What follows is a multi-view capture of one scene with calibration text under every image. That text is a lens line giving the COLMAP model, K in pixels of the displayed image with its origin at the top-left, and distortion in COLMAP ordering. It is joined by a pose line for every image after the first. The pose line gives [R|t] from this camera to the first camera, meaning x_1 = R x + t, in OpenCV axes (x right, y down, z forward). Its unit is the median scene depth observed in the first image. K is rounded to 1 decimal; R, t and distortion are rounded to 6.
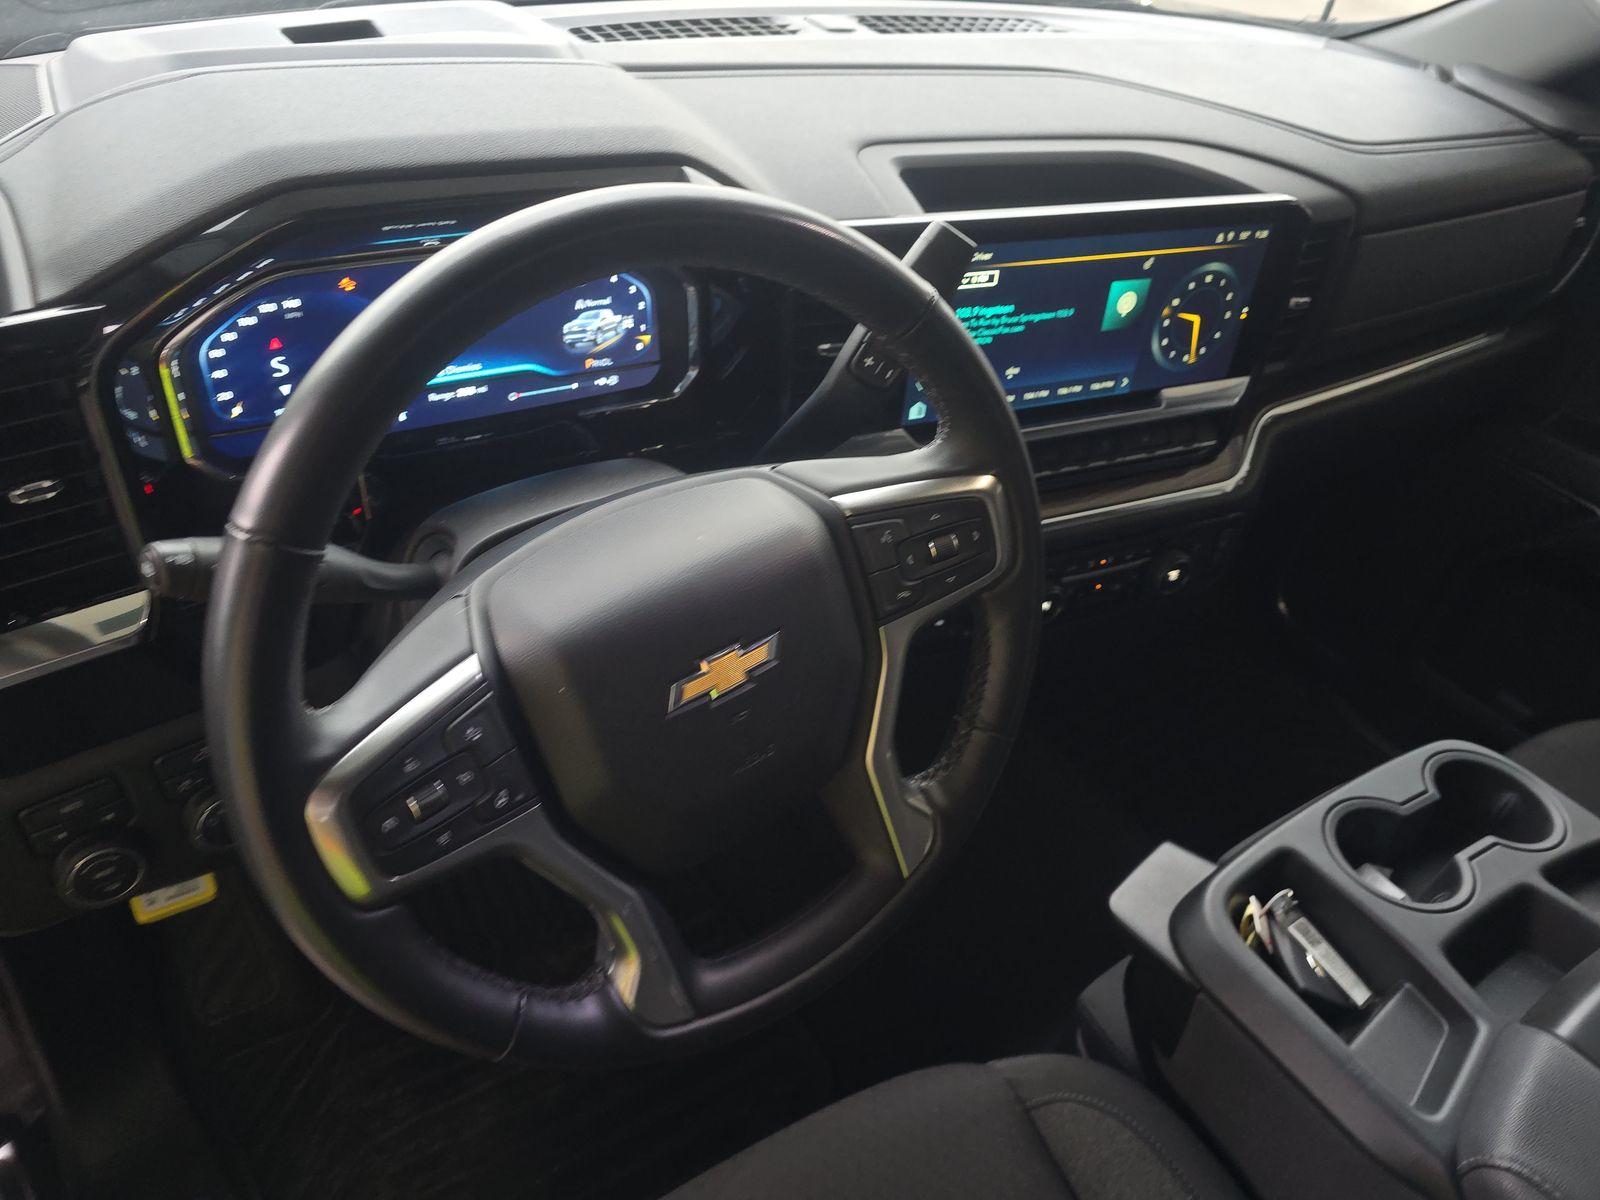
lens RADIAL K [[1099.5, 0, 800.0], [0, 1099.5, 600.0], [0, 0, 1]] dist [0.020315, -0.038241]
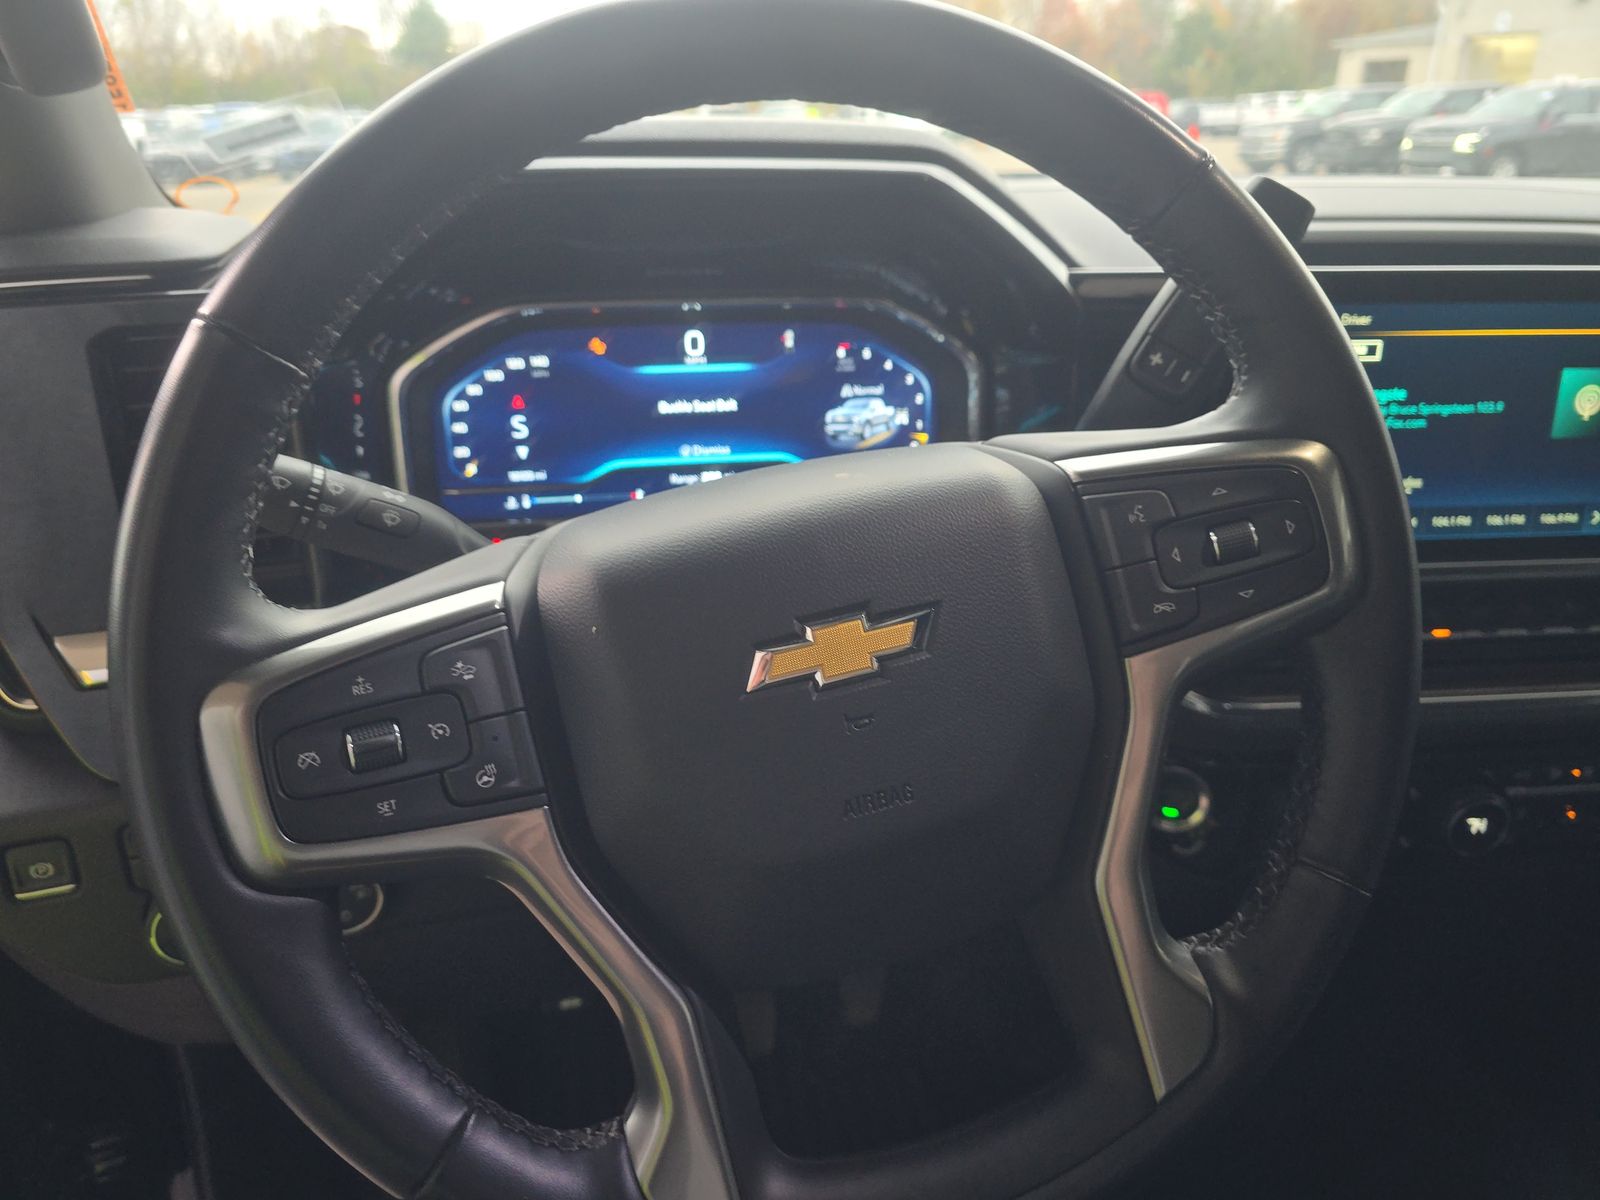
lens RADIAL K [[1099.5, 0, 800.0], [0, 1099.5, 600.0], [0, 0, 1]] dist [0.020315, -0.038241]
pose [[0.928706, 0.031570, -0.369470, 0.096450], [-0.145590, 0.947405, -0.285004, 0.146957], [0.341041, 0.318476, 0.884457, 0.256875]]
